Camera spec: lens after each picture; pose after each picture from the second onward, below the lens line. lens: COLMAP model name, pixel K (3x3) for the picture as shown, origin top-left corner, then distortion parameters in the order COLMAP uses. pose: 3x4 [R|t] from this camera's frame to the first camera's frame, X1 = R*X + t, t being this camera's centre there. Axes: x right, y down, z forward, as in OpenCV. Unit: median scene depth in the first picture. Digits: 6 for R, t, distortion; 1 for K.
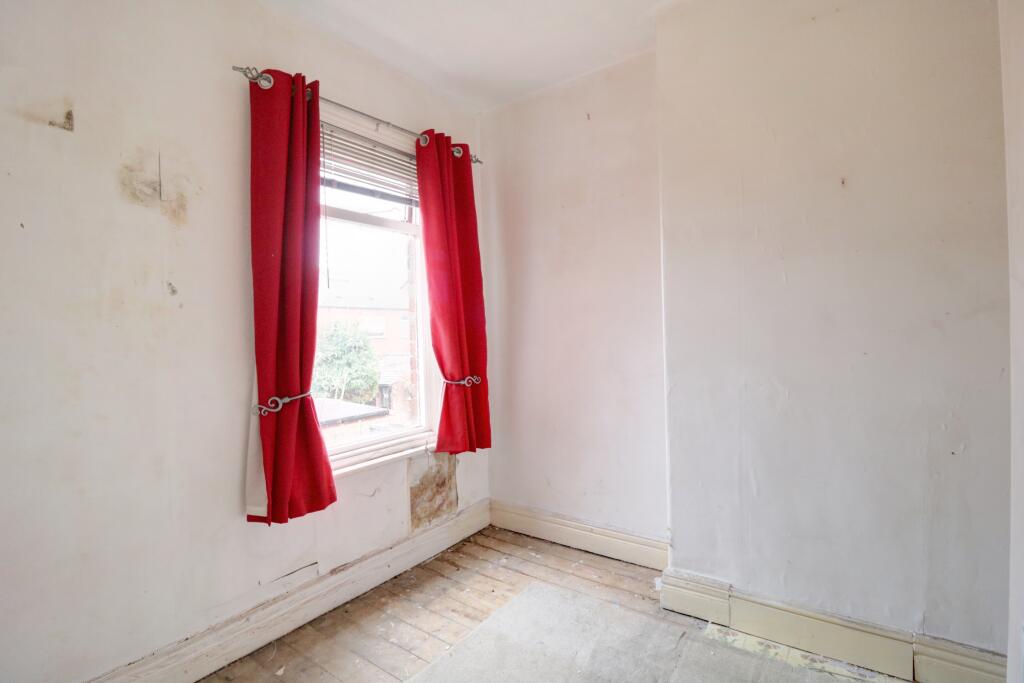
lens RADIAL K [[475.2, 0, 515.6], [0, 475.2, 336.4], [0, 0, 1]] dist [-0.000355, -0.014138]
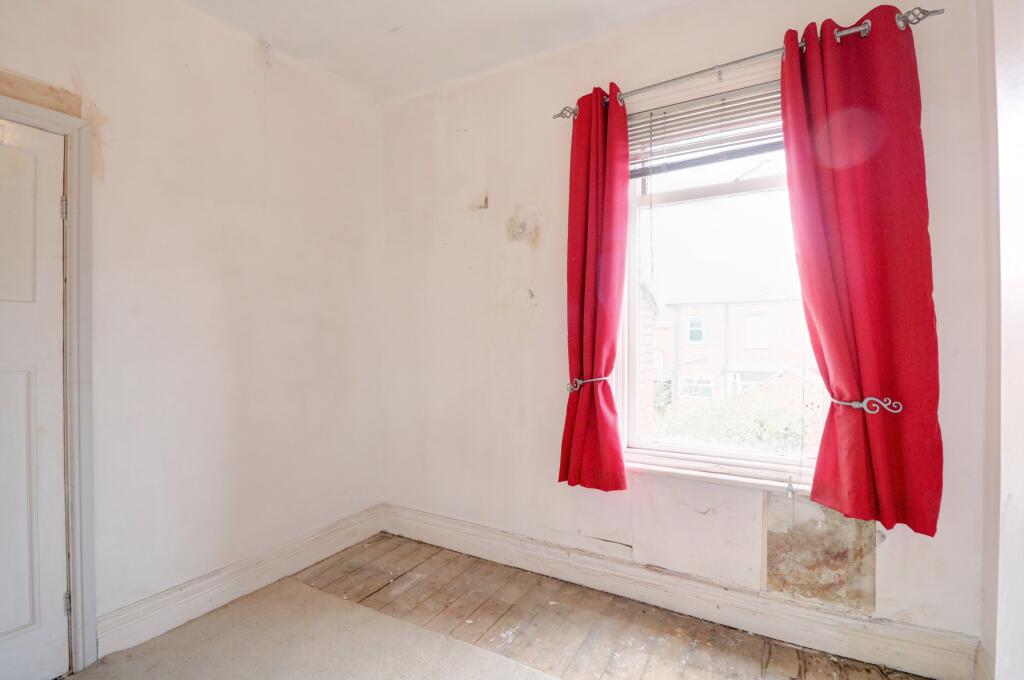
lens RADIAL K [[475.2, 0, 515.6], [0, 475.2, 334.9], [0, 0, 1]] dist [-0.000355, -0.014138]
pose [[0.102040, 0.020681, -0.994565, 0.496340], [-0.007902, 0.999769, 0.019979, -0.002119], [0.994749, 0.005821, 0.102180, 0.554416]]
